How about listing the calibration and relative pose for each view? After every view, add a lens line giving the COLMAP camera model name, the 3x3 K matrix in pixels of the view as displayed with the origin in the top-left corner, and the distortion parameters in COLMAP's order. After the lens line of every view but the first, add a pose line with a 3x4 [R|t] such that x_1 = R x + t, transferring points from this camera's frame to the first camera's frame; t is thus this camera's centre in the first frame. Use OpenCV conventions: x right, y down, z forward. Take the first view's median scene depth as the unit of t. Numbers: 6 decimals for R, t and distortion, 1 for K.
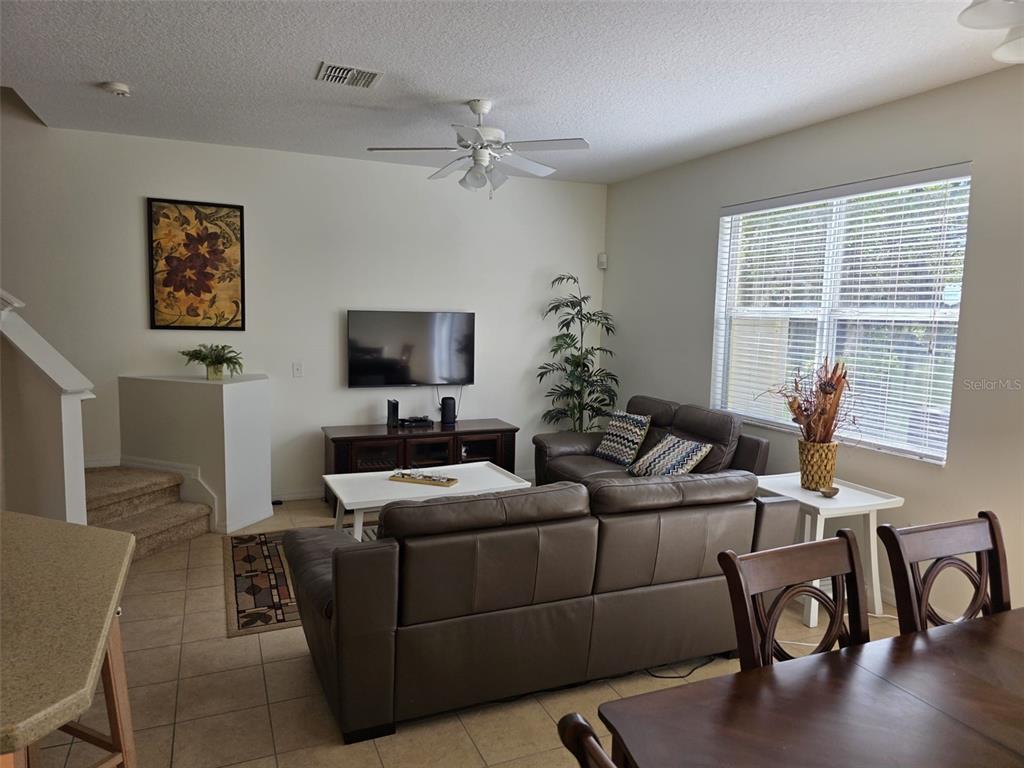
lens RADIAL K [[689.1, 0, 505.0], [0, 689.1, 386.1], [0, 0, 1]] dist [0.068701, -0.063713]
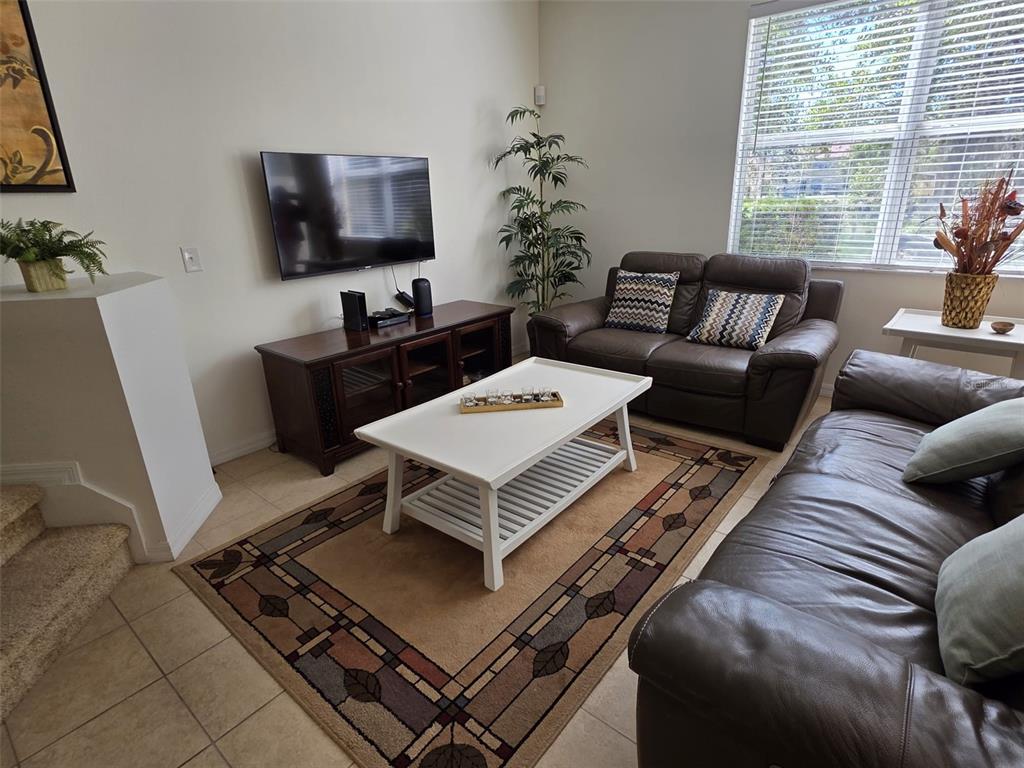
lens RADIAL K [[536.9, 0, 512.0], [0, 536.9, 384.0], [0, 0, 1]] dist [0.002377, 0.000229]
pose [[0.886344, -0.195234, 0.419856, -0.294506], [0.097025, 0.964941, 0.243873, -0.006504], [-0.452749, -0.175419, 0.874212, 0.489660]]
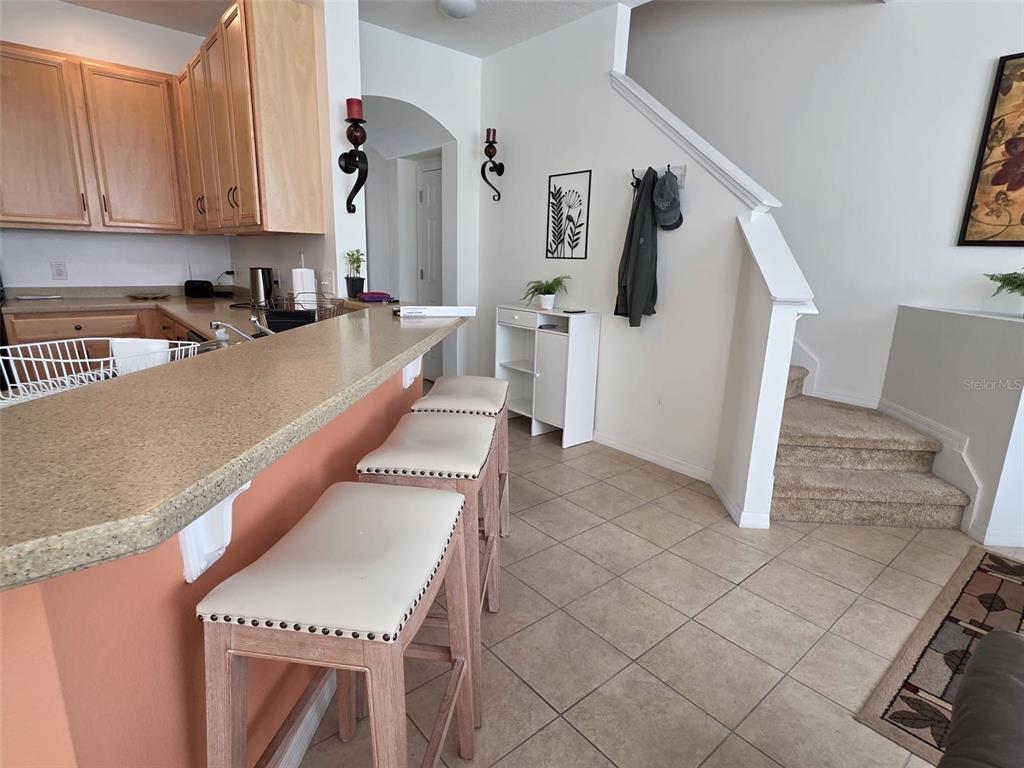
lens RADIAL K [[536.9, 0, 512.0], [0, 536.9, 384.0], [0, 0, 1]] dist [0.002377, 0.000229]
pose [[0.299978, 0.209721, -0.930607, -0.076117], [-0.129820, 0.975434, 0.177976, 0.023945], [0.945071, 0.067422, 0.319835, 0.365458]]
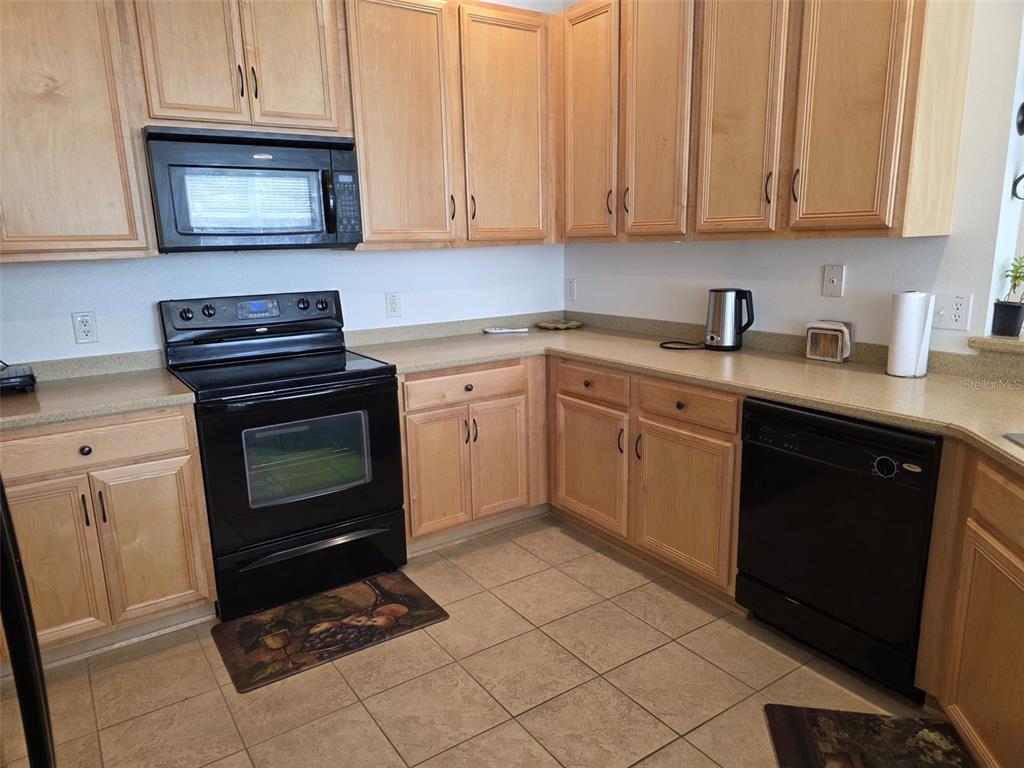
lens RADIAL K [[702.8, 0, 551.0], [0, 702.8, 398.3], [0, 0, 1]] dist [0.000107, -0.002992]
pose [[0.224181, 0.191346, -0.955578, -0.278373], [-0.081222, 0.980792, 0.177340, 0.039337], [0.971157, 0.037857, 0.235417, 0.004125]]
